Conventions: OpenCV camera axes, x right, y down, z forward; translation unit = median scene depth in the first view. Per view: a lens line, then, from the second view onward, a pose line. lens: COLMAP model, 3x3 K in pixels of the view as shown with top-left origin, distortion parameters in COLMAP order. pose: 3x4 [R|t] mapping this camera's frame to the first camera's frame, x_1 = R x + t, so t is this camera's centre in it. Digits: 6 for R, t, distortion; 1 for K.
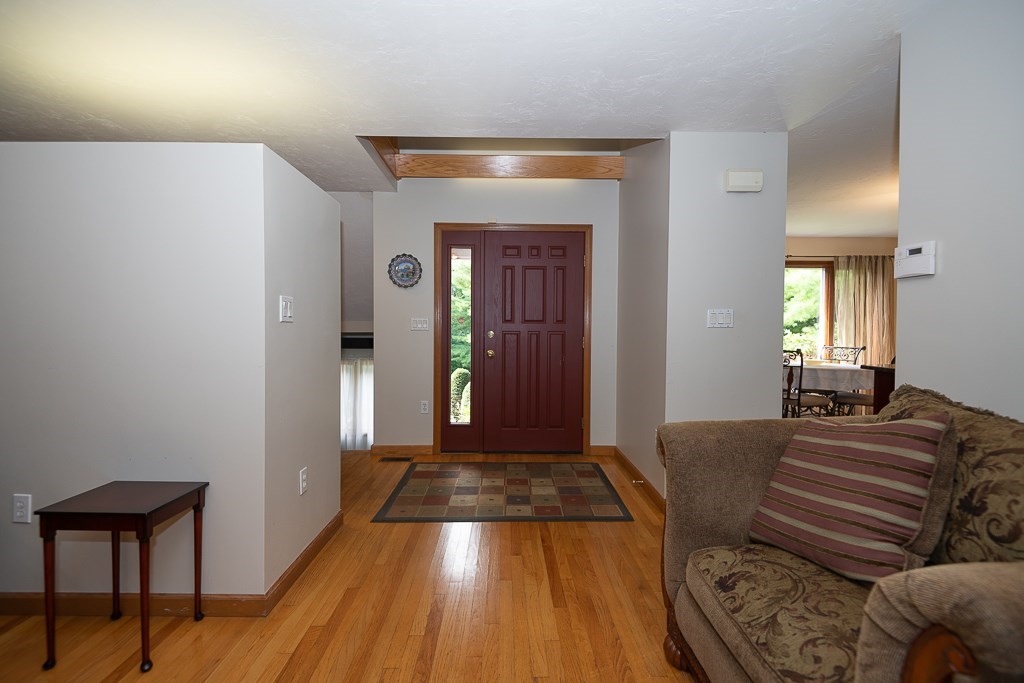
lens RADIAL K [[461.6, 0, 513.1], [0, 461.6, 341.3], [0, 0, 1]] dist [0.021149, -0.013065]
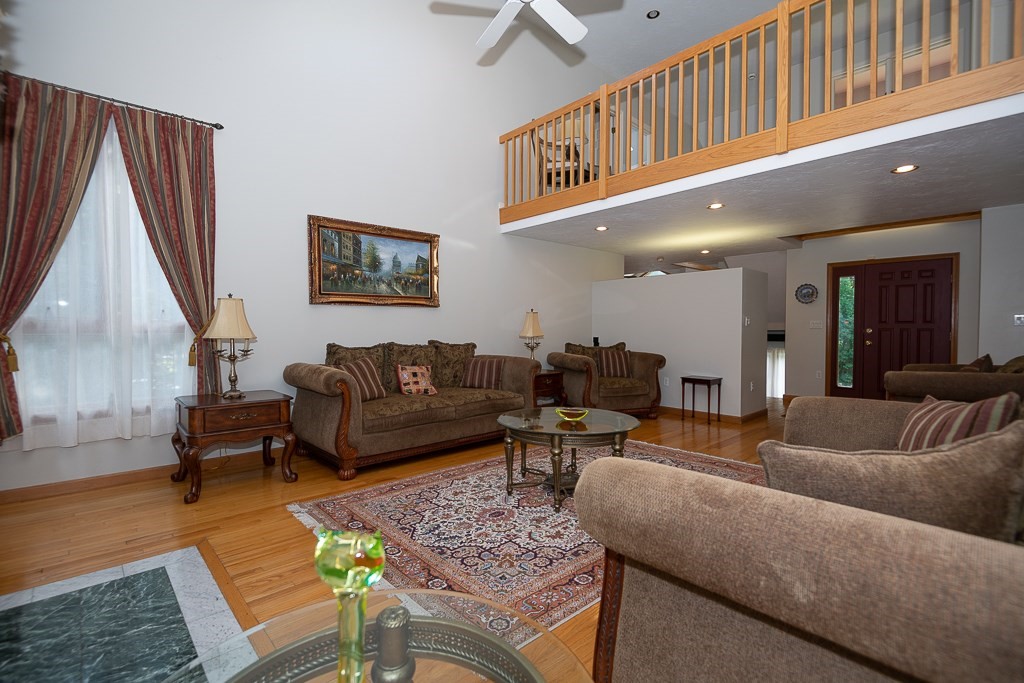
lens RADIAL K [[461.6, 0, 512.3], [0, 461.6, 341.5], [0, 0, 1]] dist [0.021149, -0.013065]
pose [[0.668589, 0.012917, -0.743520, 0.314248], [-0.011233, 0.999910, 0.007270, 0.023433], [0.743547, 0.003491, 0.668675, -0.943394]]
